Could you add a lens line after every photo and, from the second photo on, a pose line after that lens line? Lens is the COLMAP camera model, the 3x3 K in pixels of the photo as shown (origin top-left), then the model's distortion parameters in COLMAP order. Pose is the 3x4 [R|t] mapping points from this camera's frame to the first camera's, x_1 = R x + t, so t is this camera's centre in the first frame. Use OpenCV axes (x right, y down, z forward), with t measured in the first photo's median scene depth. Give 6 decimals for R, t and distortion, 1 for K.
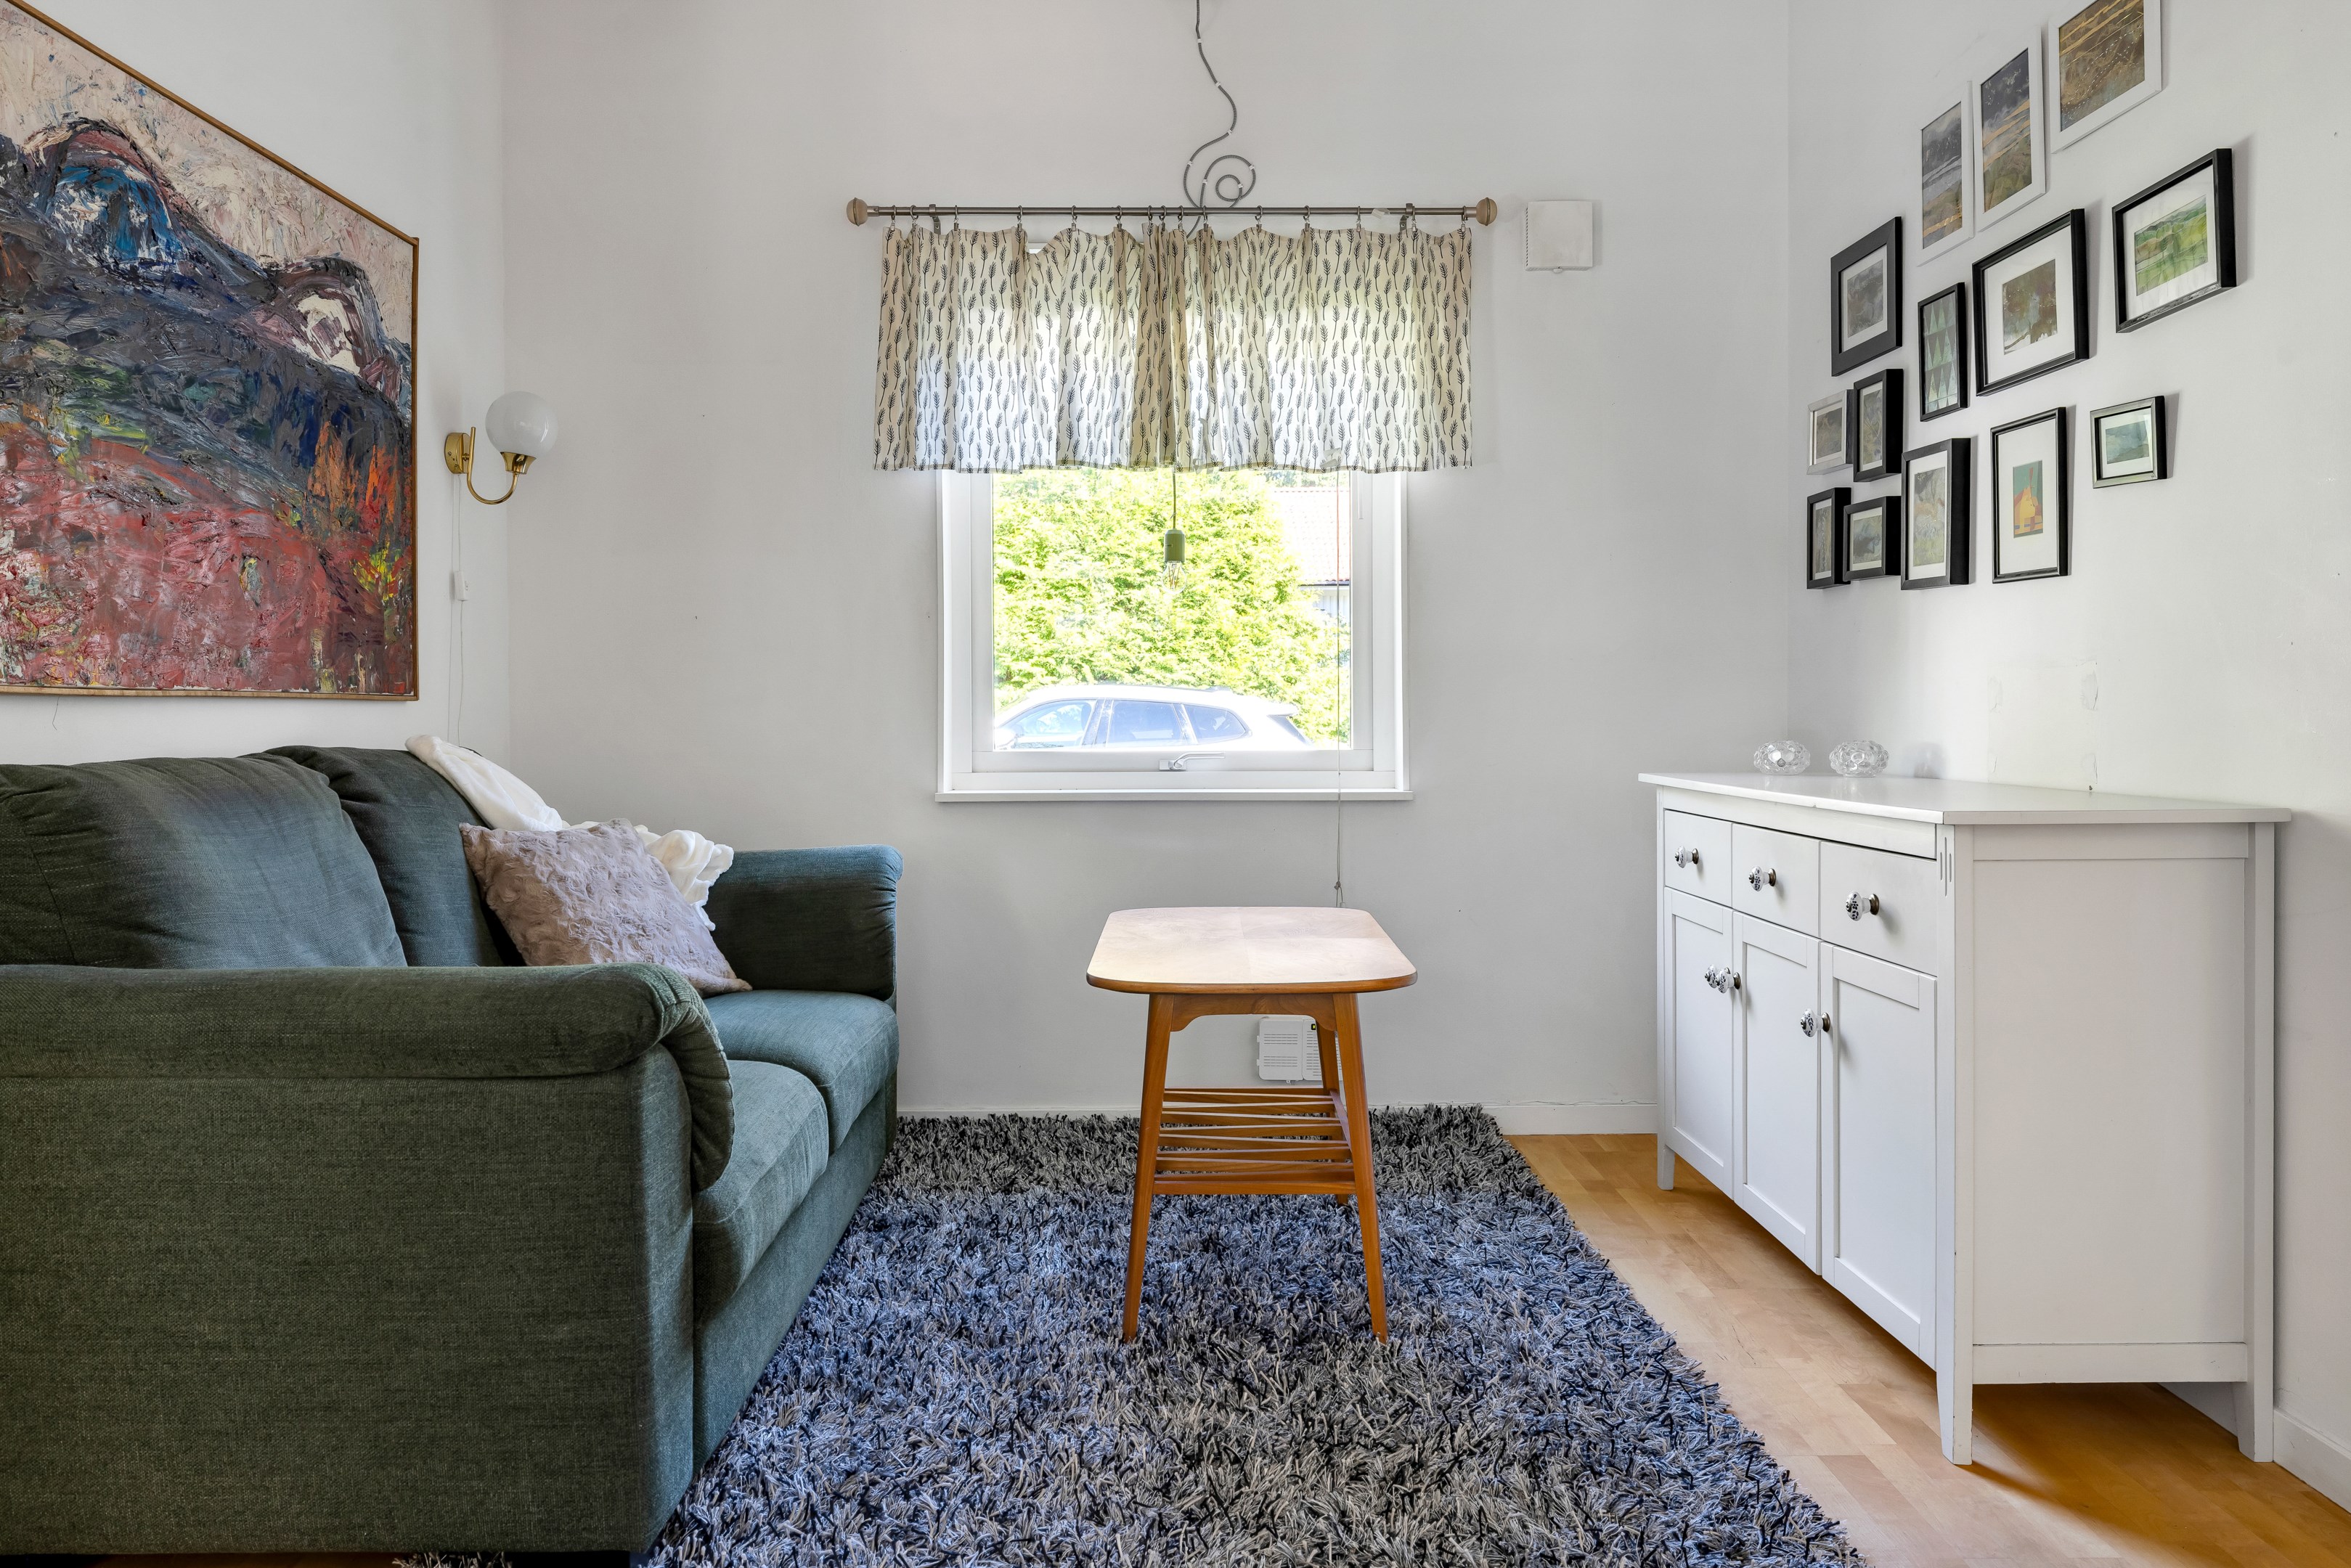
lens RADIAL K [[1691.5, 0, 1175.2], [0, 1691.5, 767.5], [0, 0, 1]] dist [0.000672, 0.009081]
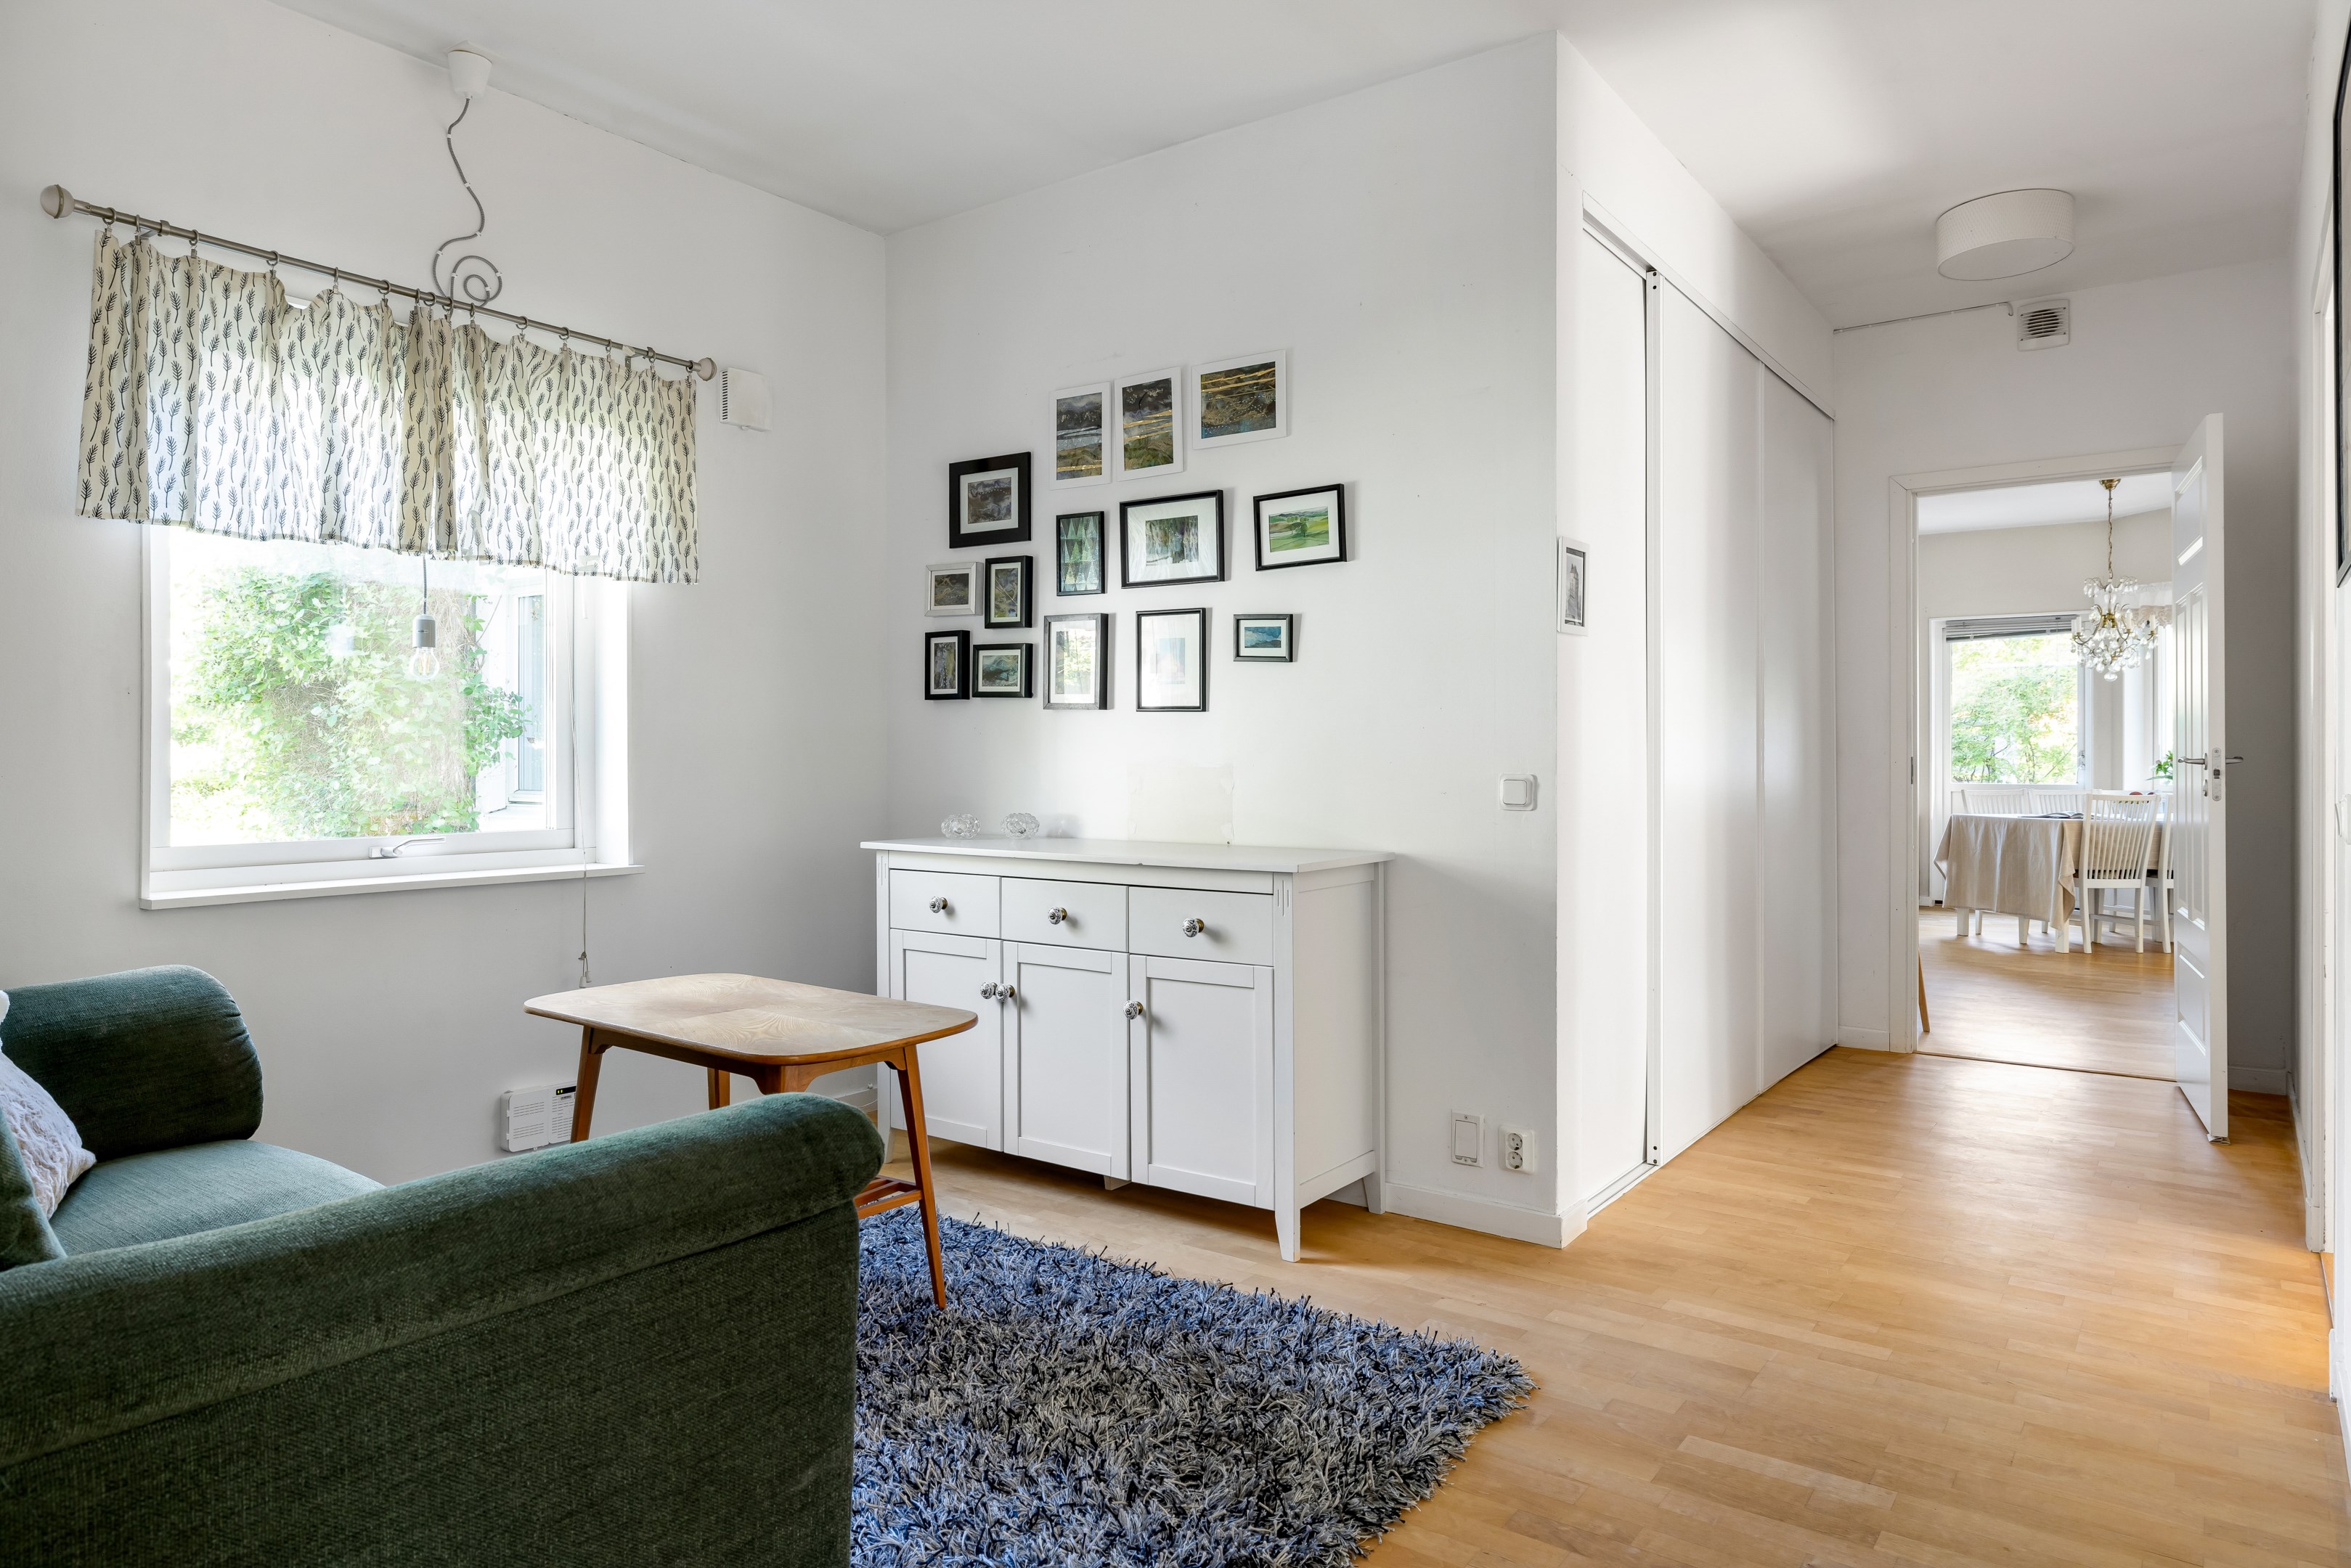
lens RADIAL K [[1433.2, 0, 1176.2], [0, 1433.2, 777.3], [0, 0, 1]] dist [0.005610, 0.001875]
pose [[0.596185, -0.008077, 0.802806, -0.428322], [0.024024, 0.999681, -0.007783, -0.029540], [-0.802488, 0.023927, 0.596189, 0.151574]]
